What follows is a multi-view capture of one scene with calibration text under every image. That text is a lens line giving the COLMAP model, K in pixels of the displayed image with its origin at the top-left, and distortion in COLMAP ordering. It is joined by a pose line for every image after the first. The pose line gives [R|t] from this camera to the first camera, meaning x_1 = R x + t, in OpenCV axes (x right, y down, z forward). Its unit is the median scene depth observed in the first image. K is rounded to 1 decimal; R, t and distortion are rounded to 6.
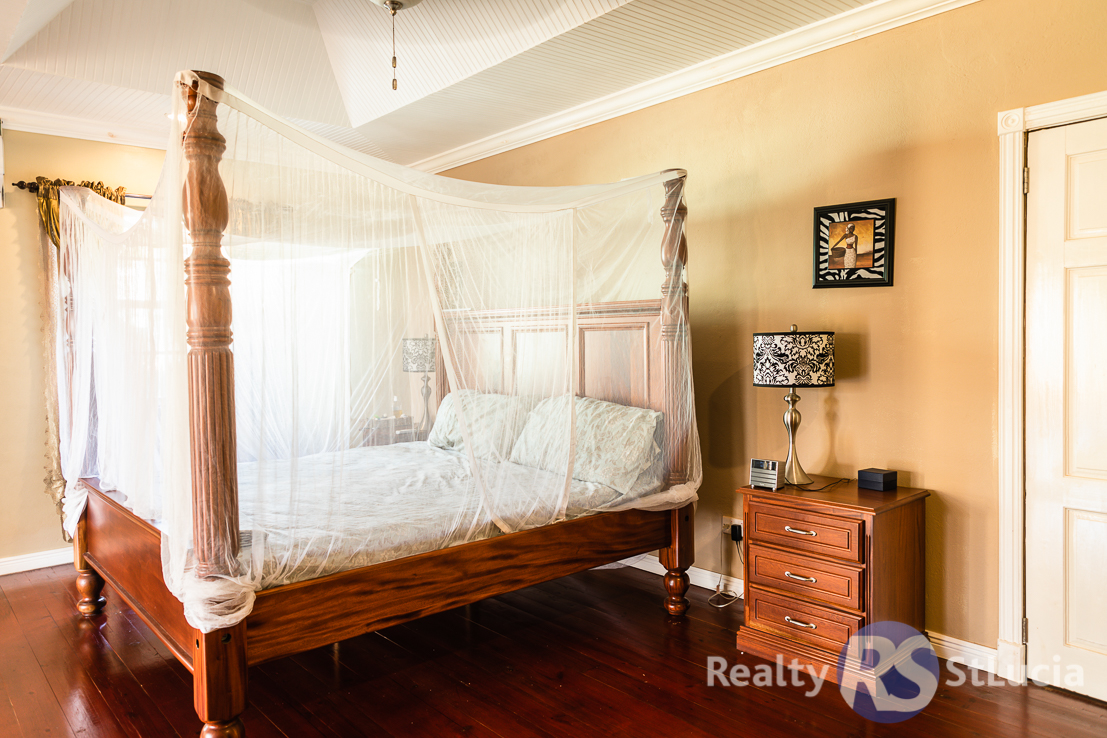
lens RADIAL K [[765.1, 0, 550.9], [0, 765.1, 363.3], [0, 0, 1]] dist [0.019759, -0.004158]
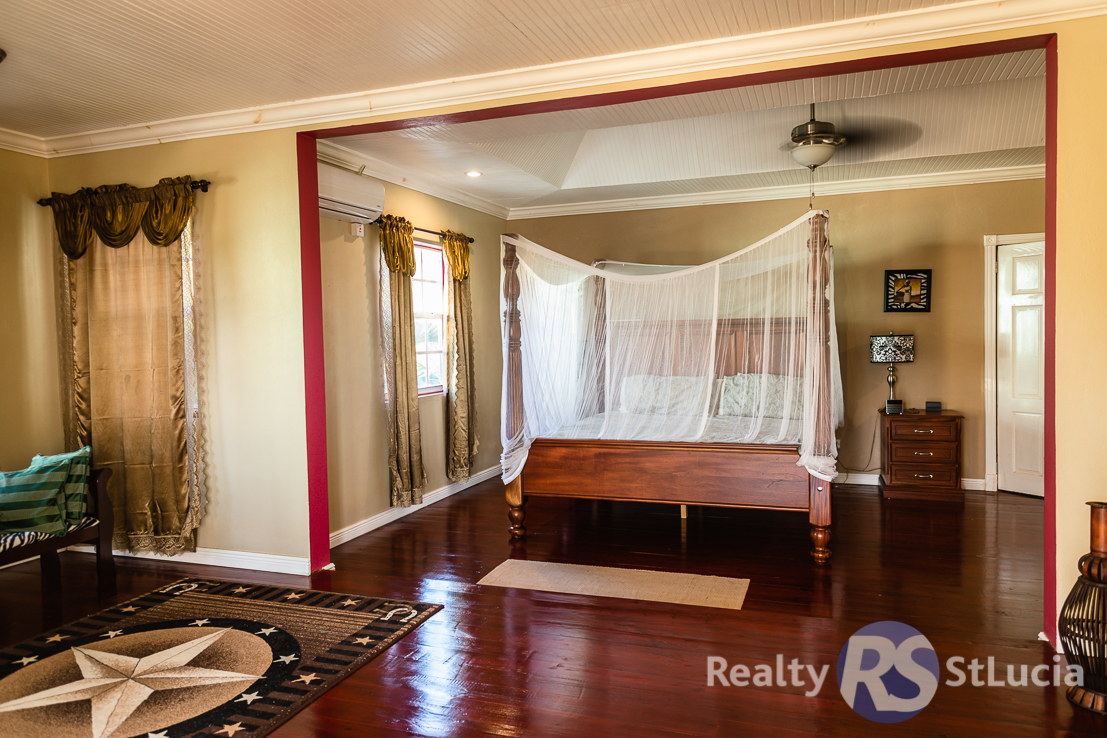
lens RADIAL K [[763.2, 0, 549.6], [0, 763.2, 363.1], [0, 0, 1]] dist [0.014956, -0.002354]
pose [[0.874995, -0.023310, 0.483571, -1.266297], [0.025426, 0.999674, 0.002180, 0.004350], [-0.483464, 0.010388, 0.875303, -0.258337]]
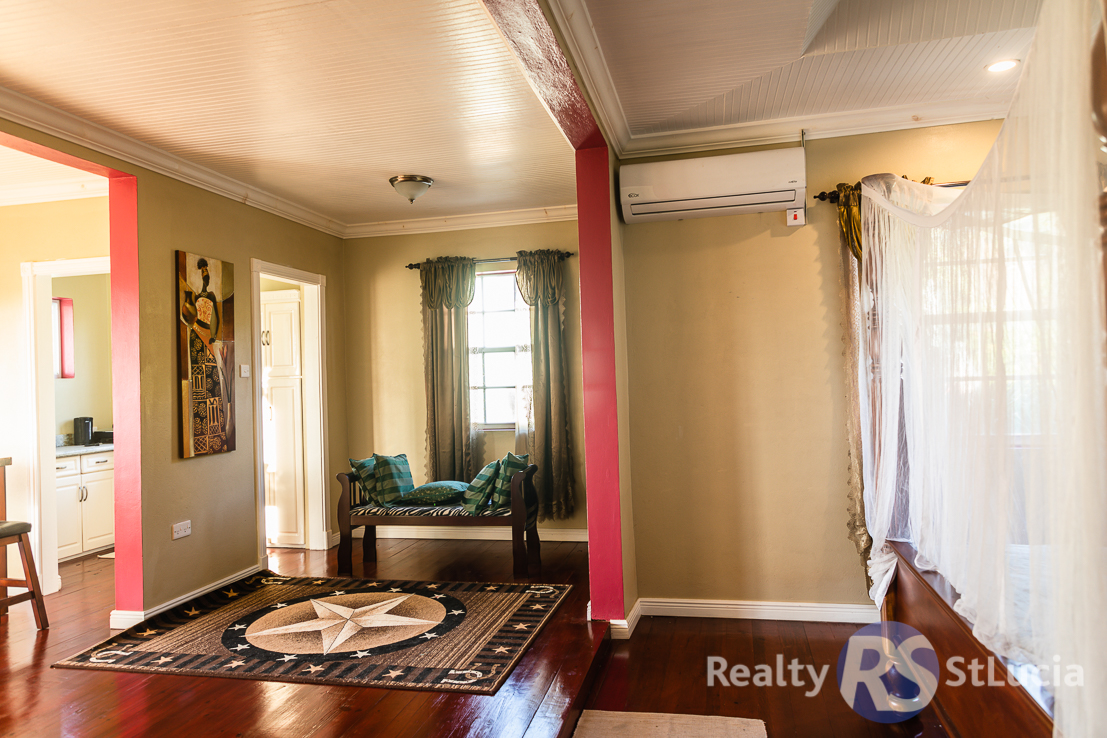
lens RADIAL K [[765.1, 0, 550.9], [0, 765.1, 363.3], [0, 0, 1]] dist [0.019759, -0.004158]
pose [[0.581562, -0.024635, -0.813129, -0.173680], [-0.003218, 0.999464, -0.032582, -0.004662], [0.813496, 0.021565, 0.581171, 0.268246]]
